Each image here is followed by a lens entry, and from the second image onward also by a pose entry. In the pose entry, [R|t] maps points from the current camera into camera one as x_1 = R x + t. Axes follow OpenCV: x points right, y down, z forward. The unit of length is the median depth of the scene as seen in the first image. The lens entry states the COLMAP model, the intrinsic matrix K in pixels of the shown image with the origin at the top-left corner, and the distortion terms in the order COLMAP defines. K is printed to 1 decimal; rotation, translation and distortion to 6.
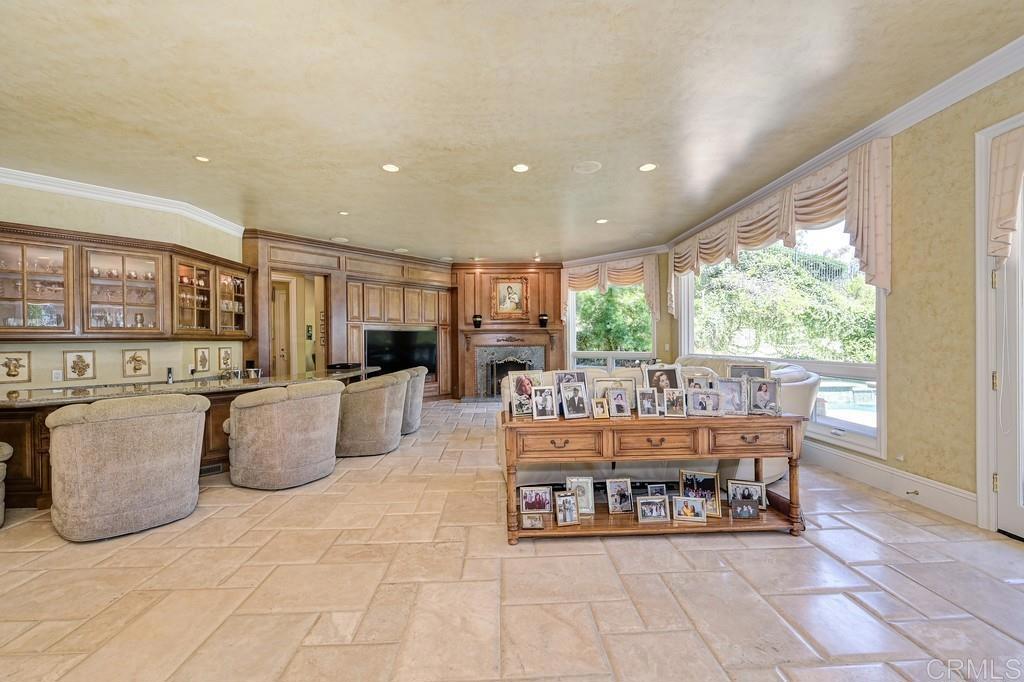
lens RADIAL K [[404.8, 0, 511.5], [0, 404.8, 340.2], [0, 0, 1]] dist [-0.001124, -0.000253]
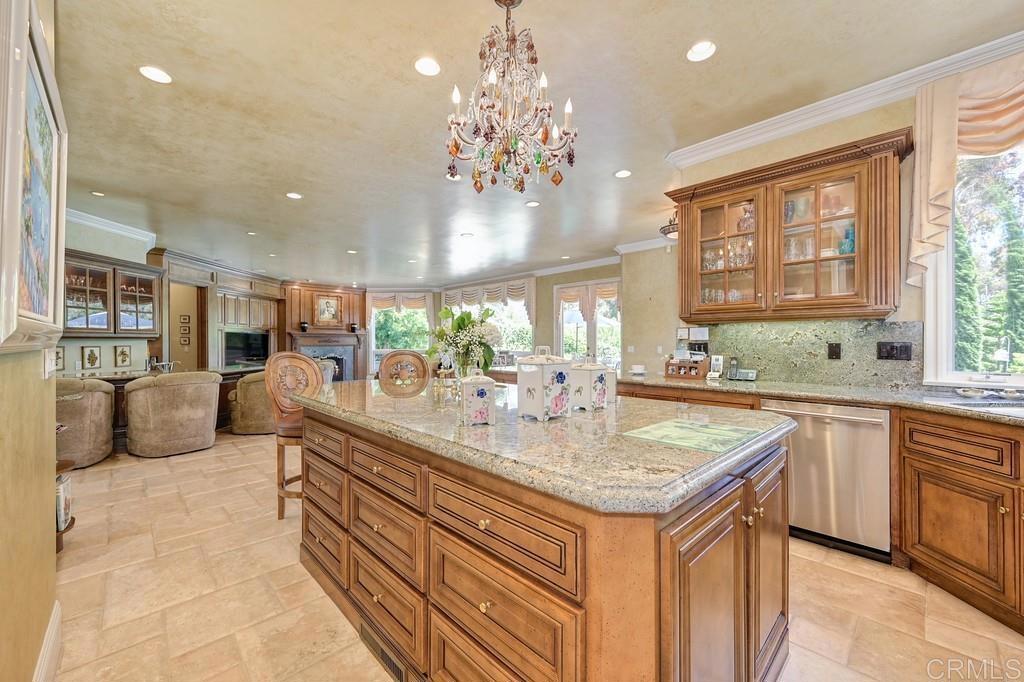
lens RADIAL K [[404.8, 0, 511.4], [0, 404.8, 343.8], [0, 0, 1]] dist [-0.001124, -0.000253]
pose [[0.743613, 0.007132, 0.668572, -0.685933], [-0.009194, 0.999958, -0.000440, 0.004309], [-0.668547, -0.005819, 0.743647, -0.636706]]
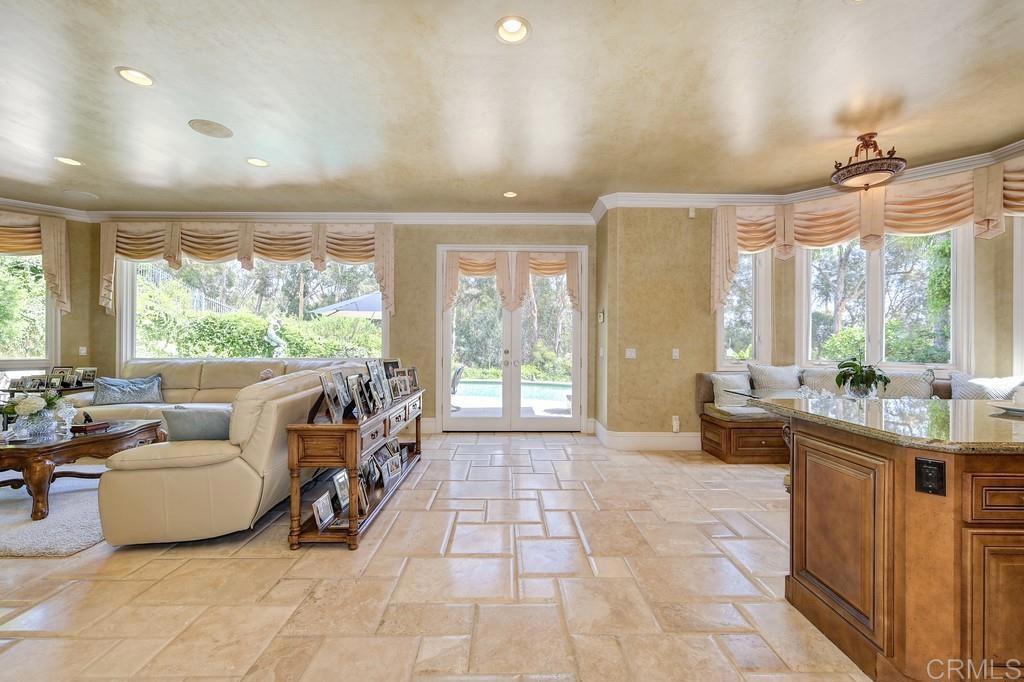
lens RADIAL K [[404.8, 0, 509.7], [0, 404.8, 341.5], [0, 0, 1]] dist [-0.001124, -0.000253]
pose [[0.026403, 0.009822, 0.999603, -0.413968], [-0.006420, 0.999933, -0.009655, 0.003057], [-0.999631, -0.006162, 0.026464, 0.254576]]
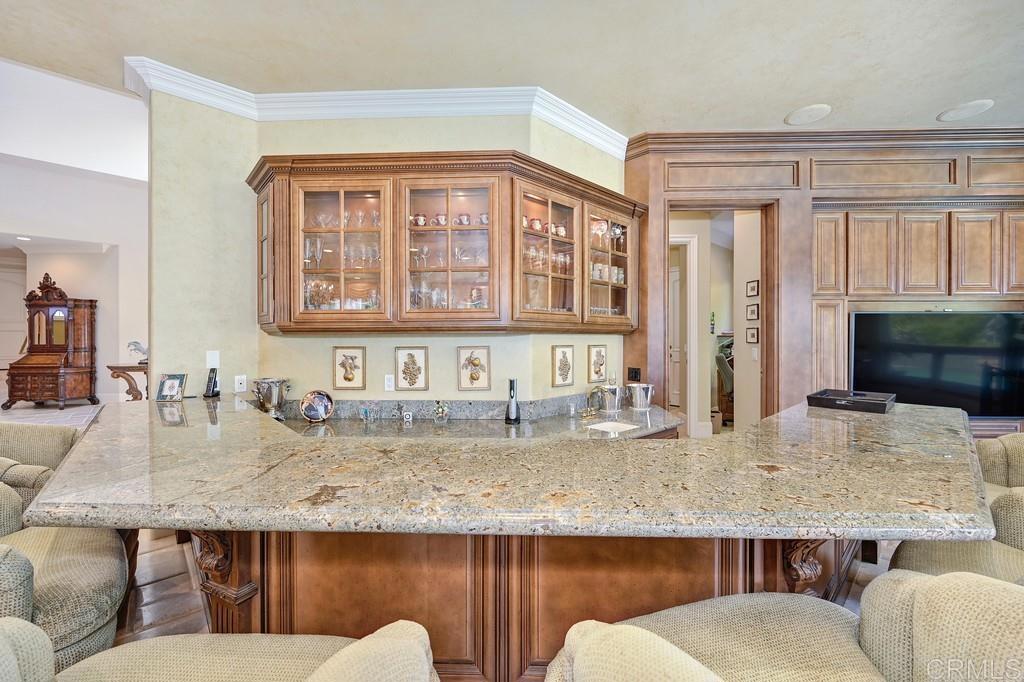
lens RADIAL K [[404.8, 0, 510.8], [0, 404.8, 340.0], [0, 0, 1]] dist [-0.001124, -0.000253]
pose [[0.651514, 0.013242, -0.758521, -0.334282], [-0.004316, 0.999896, 0.013749, 0.003085], [0.758624, -0.005684, 0.651504, 0.506273]]
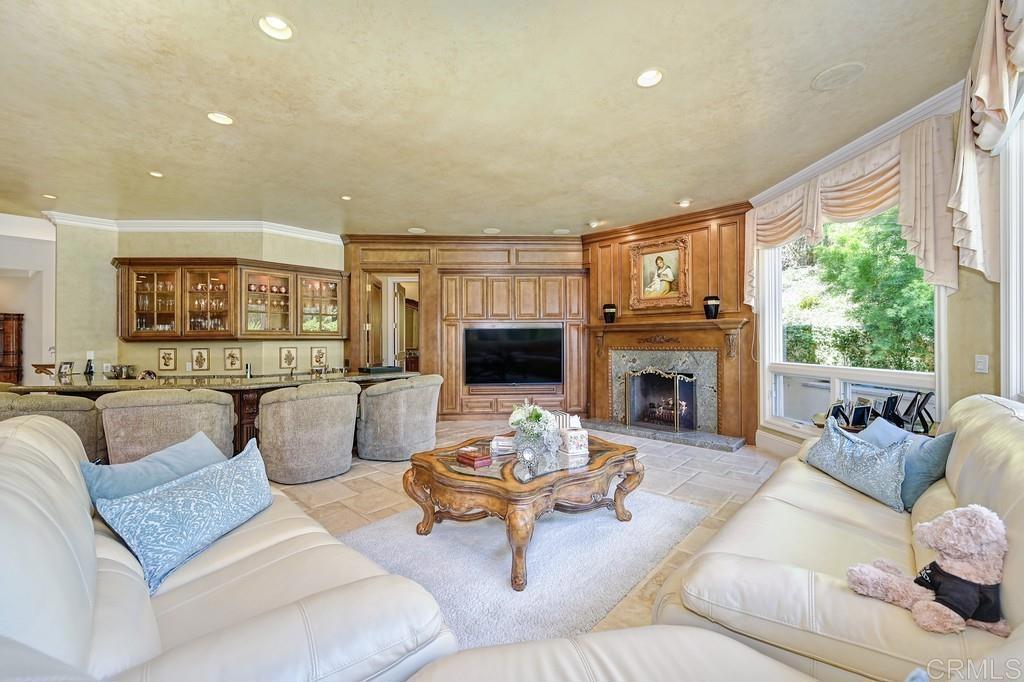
lens RADIAL K [[404.8, 0, 509.1], [0, 404.8, 338.0], [0, 0, 1]] dist [-0.001124, -0.000253]
pose [[0.712235, 0.001952, -0.701939, 0.421136], [-0.000169, 0.999997, 0.002610, -0.008623], [0.701942, -0.001740, 0.712232, 0.563877]]
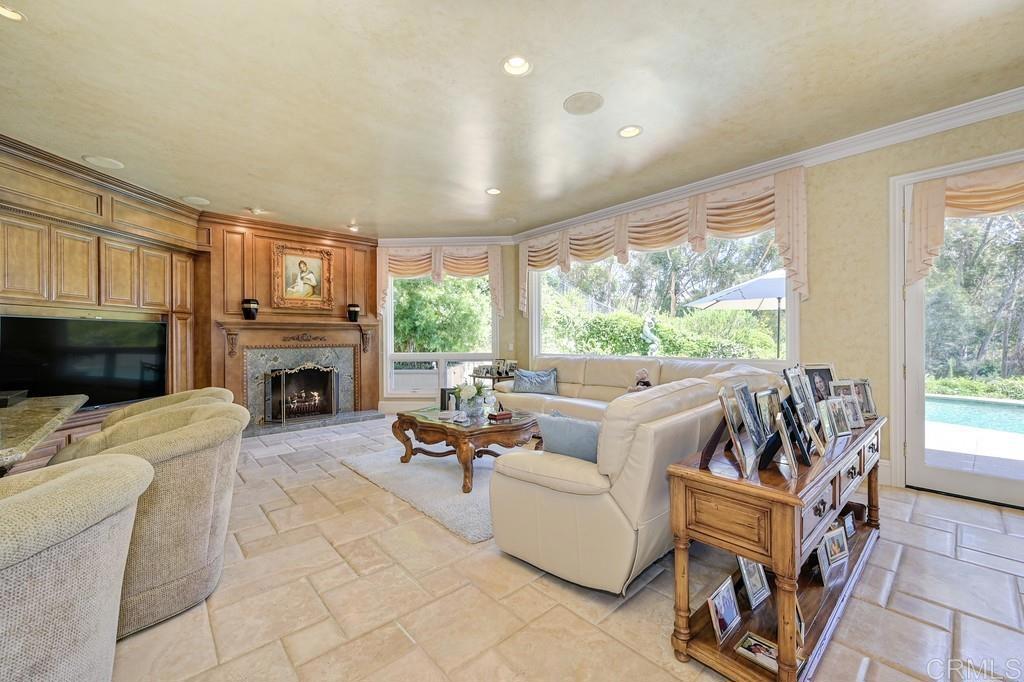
lens RADIAL K [[404.8, 0, 514.1], [0, 404.8, 338.0], [0, 0, 1]] dist [-0.001124, -0.000253]
pose [[0.767603, 0.006483, 0.640893, -0.258671], [-0.003445, 0.999976, -0.005989, 0.002606], [-0.640916, 0.002390, 0.767607, 0.351189]]
